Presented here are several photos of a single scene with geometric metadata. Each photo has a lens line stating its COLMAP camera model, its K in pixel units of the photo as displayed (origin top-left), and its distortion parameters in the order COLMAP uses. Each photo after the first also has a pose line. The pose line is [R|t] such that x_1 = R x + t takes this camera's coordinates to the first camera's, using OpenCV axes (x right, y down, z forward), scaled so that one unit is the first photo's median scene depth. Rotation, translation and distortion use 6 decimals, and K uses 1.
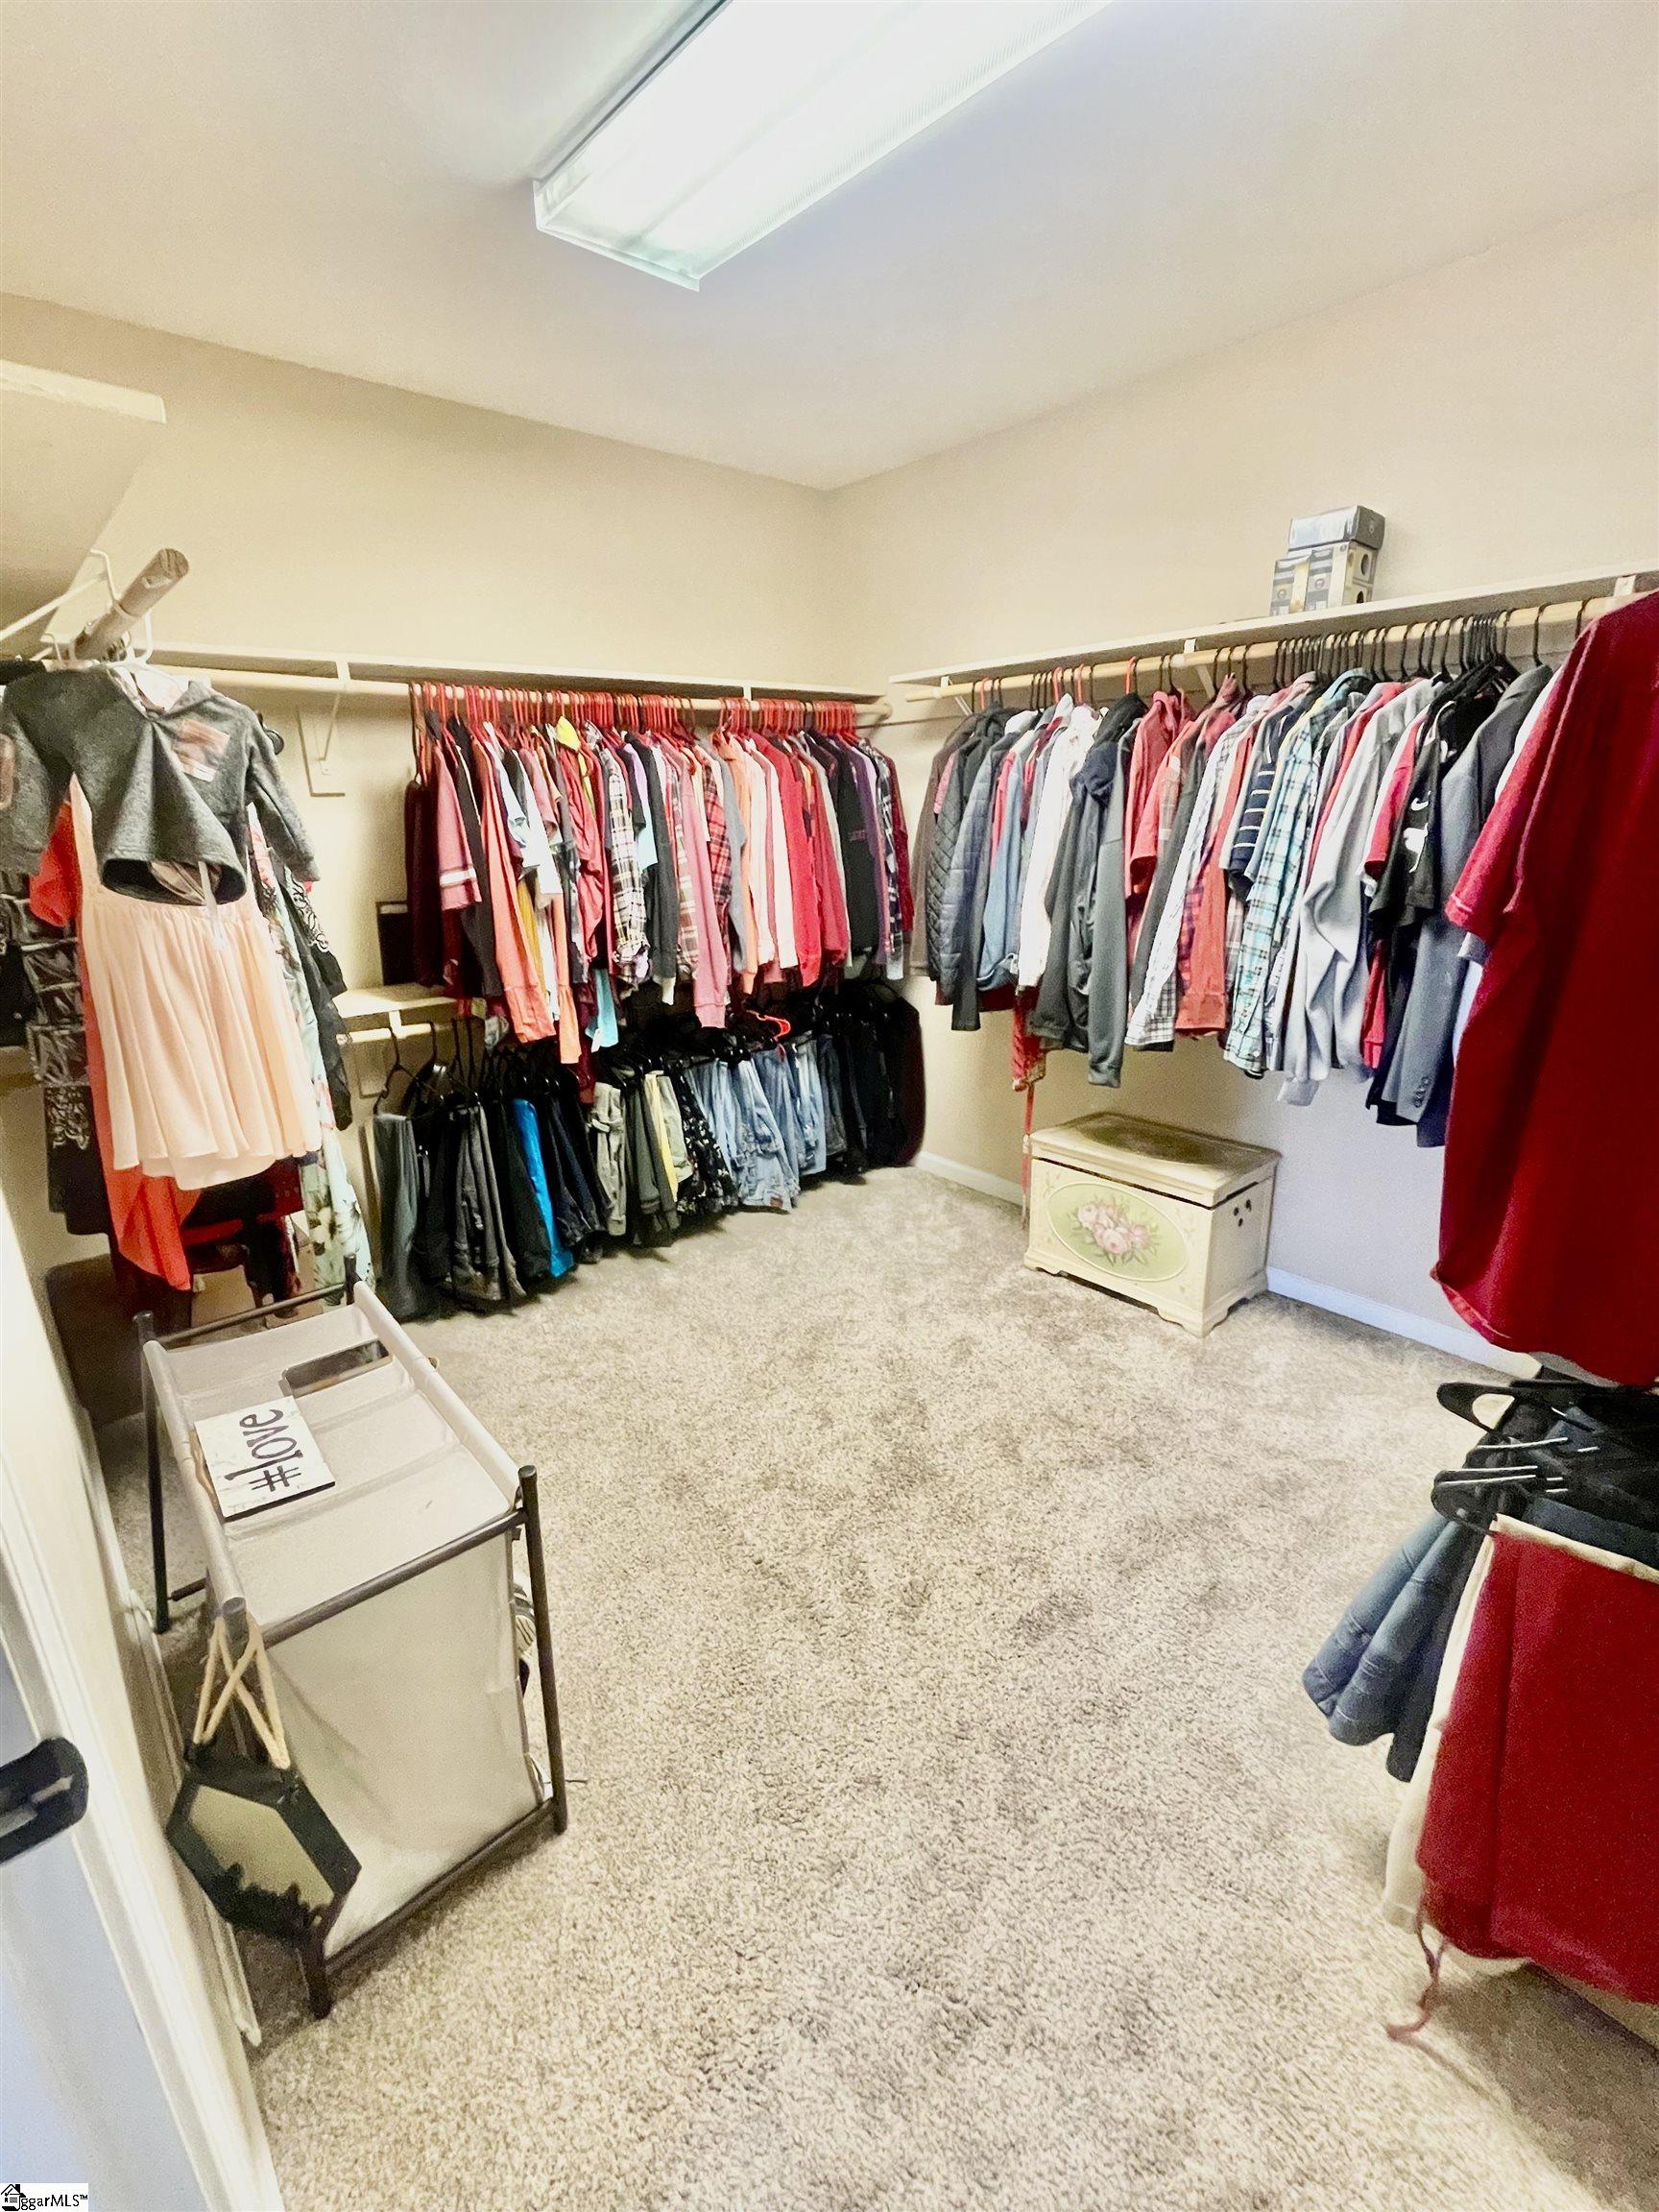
lens RADIAL K [[967.7, 0, 826.7], [0, 967.7, 1097.2], [0, 0, 1]] dist [-0.002506, 0.002904]
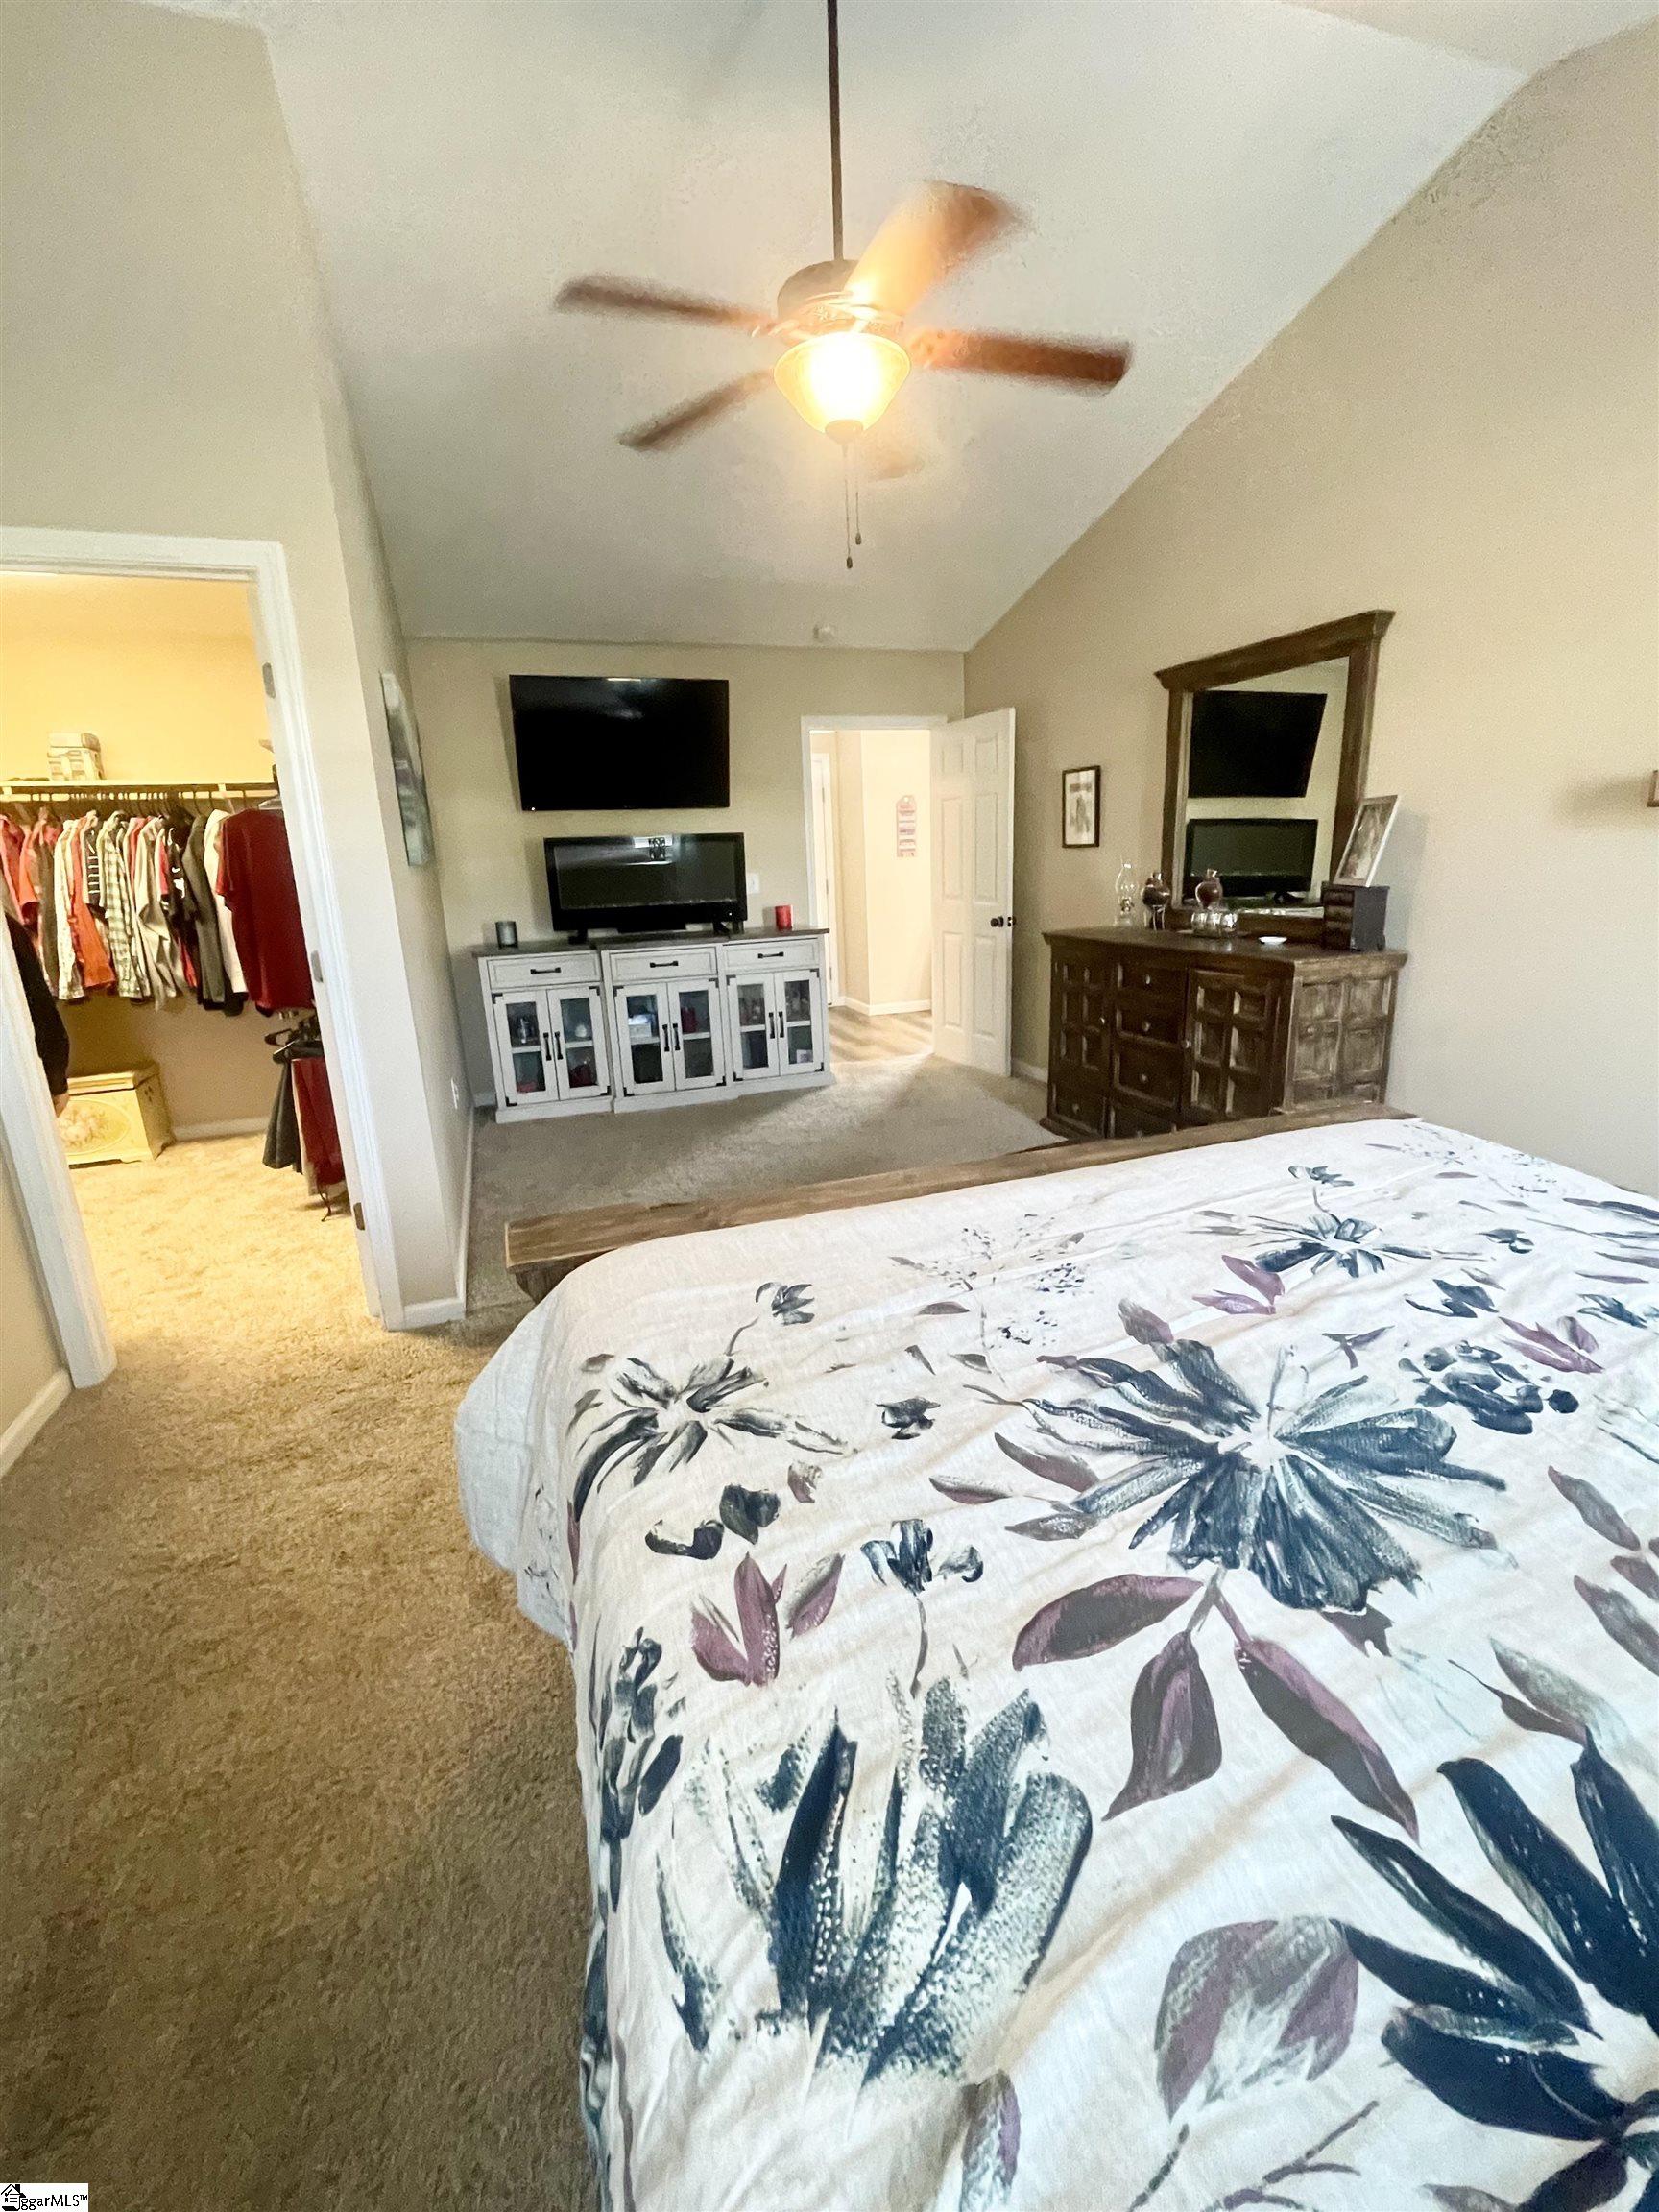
lens RADIAL K [[967.7, 0, 821.5], [0, 967.7, 1106.9], [0, 0, 1]] dist [-0.002506, 0.002904]
pose [[0.381995, -0.232238, 0.894508, -0.941631], [0.302750, 0.945947, 0.116305, 0.409109], [-0.873168, 0.226385, 0.431657, -1.156561]]
